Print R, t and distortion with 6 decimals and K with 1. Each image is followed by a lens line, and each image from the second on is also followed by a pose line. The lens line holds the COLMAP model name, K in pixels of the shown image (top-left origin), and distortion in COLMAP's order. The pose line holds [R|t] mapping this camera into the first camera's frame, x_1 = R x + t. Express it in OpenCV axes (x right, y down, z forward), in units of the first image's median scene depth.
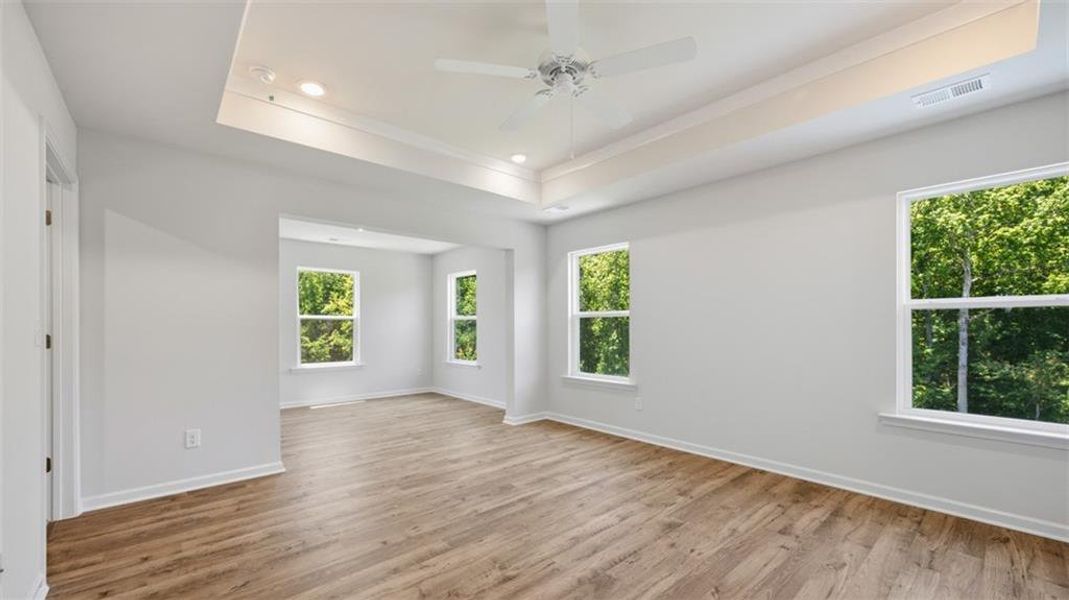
lens RADIAL K [[438.6, 0, 534.9], [0, 438.6, 332.4], [0, 0, 1]] dist [-0.000933, -0.000584]
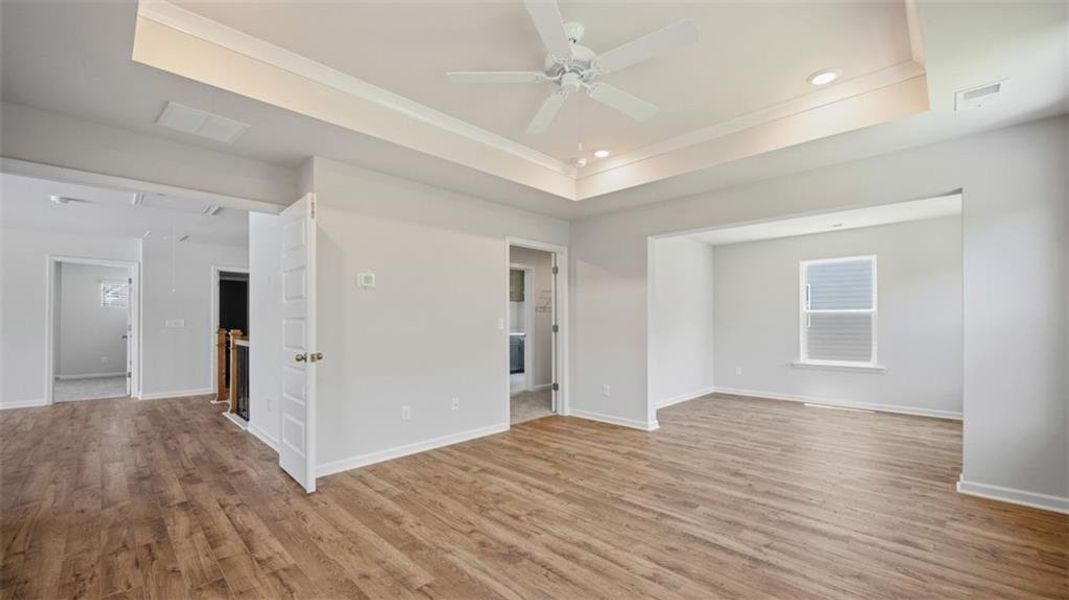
lens RADIAL K [[438.6, 0, 538.3], [0, 438.6, 331.4], [0, 0, 1]] dist [-0.000933, -0.000584]
pose [[0.038192, 0.024423, -0.998972, 0.820457], [-0.012474, 0.999635, 0.023962, -0.013756], [0.999193, 0.011546, 0.038483, 0.676733]]
